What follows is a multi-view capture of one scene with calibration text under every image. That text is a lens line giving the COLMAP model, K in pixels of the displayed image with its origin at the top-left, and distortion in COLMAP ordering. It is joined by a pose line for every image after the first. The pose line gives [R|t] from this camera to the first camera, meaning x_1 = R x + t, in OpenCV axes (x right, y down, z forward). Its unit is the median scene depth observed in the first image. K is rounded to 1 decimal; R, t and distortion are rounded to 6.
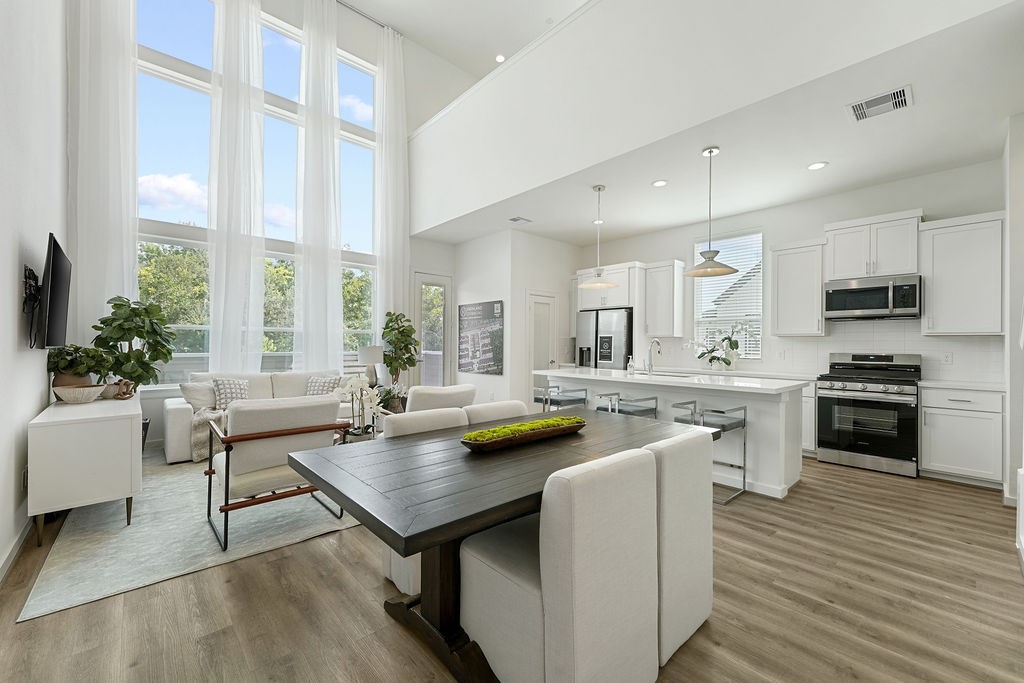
lens RADIAL K [[412.9, 0, 511.0], [0, 412.9, 340.4], [0, 0, 1]] dist [0.000163, 0.000450]
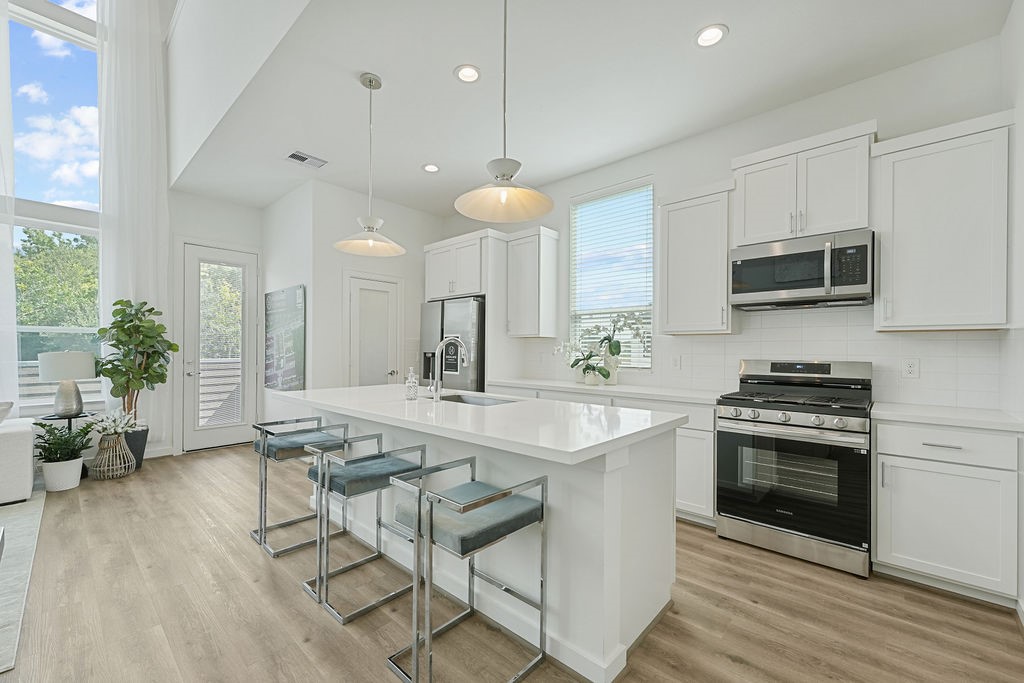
lens RADIAL K [[412.9, 0, 512.9], [0, 412.9, 347.9], [0, 0, 1]] dist [0.000163, 0.000450]
pose [[0.995062, -0.002718, 0.099214, 0.377670], [0.002111, 0.999978, 0.006223, 0.007485], [-0.099228, -0.005983, 0.995047, 0.417920]]
